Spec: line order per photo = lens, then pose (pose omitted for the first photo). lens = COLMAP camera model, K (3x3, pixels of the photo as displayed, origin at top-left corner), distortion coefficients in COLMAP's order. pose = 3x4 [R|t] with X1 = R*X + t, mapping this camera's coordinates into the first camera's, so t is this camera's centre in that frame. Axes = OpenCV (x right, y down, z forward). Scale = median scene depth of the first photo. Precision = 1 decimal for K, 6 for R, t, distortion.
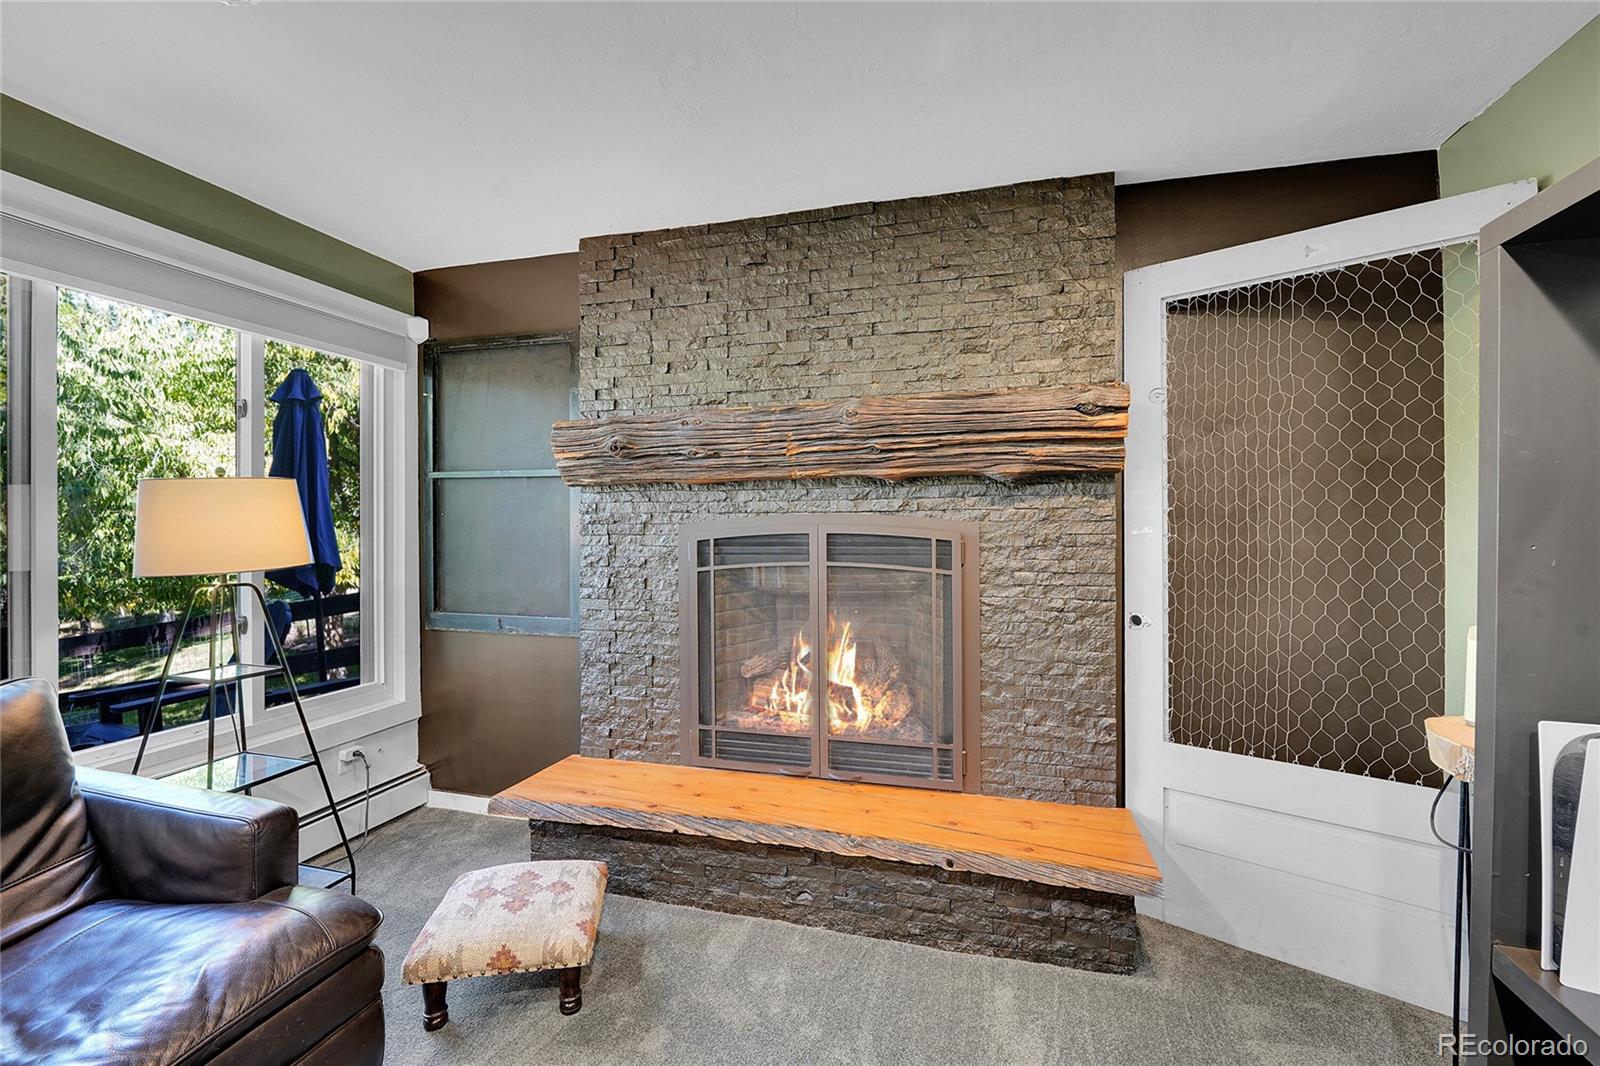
lens RADIAL K [[659.1, 0, 800.4], [0, 659.1, 529.8], [0, 0, 1]] dist [-0.012601, -0.000310]
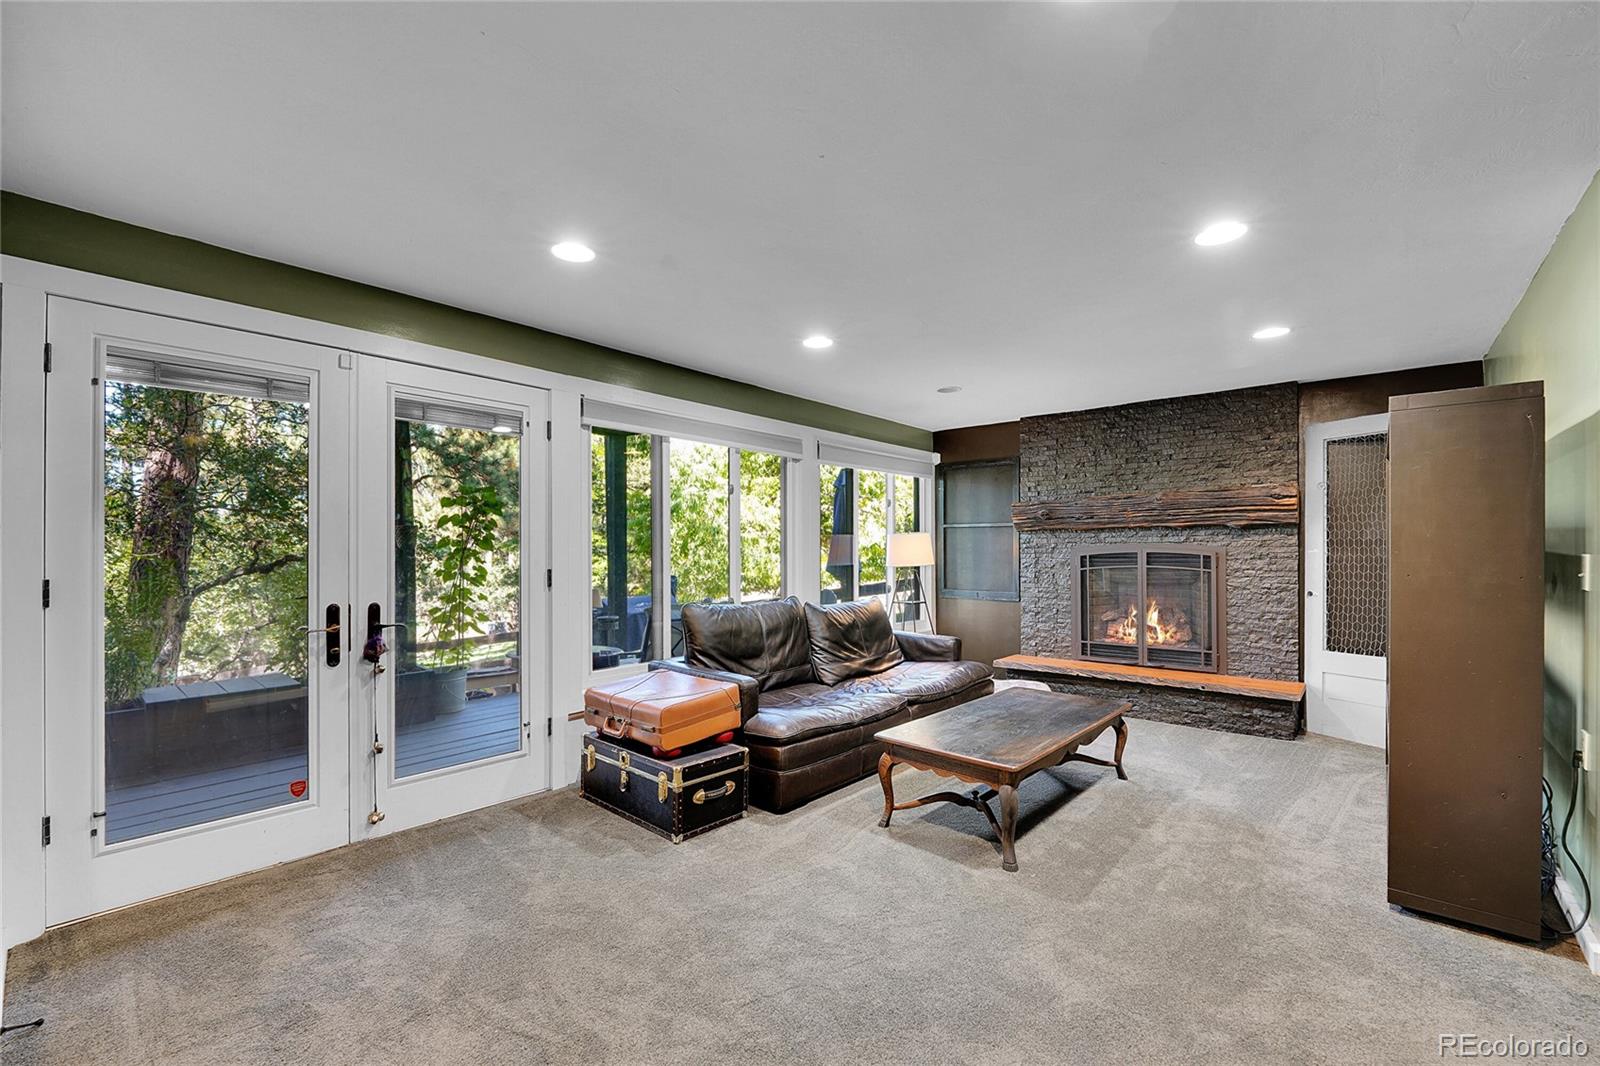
lens RADIAL K [[659.1, 0, 817.5], [0, 659.1, 551.0], [0, 0, 1]] dist [-0.012601, -0.000310]
pose [[0.912345, -0.001023, -0.409420, -0.064206], [-0.000510, 0.999993, -0.003636, 0.009323], [0.409421, 0.003526, 0.912339, -1.448873]]
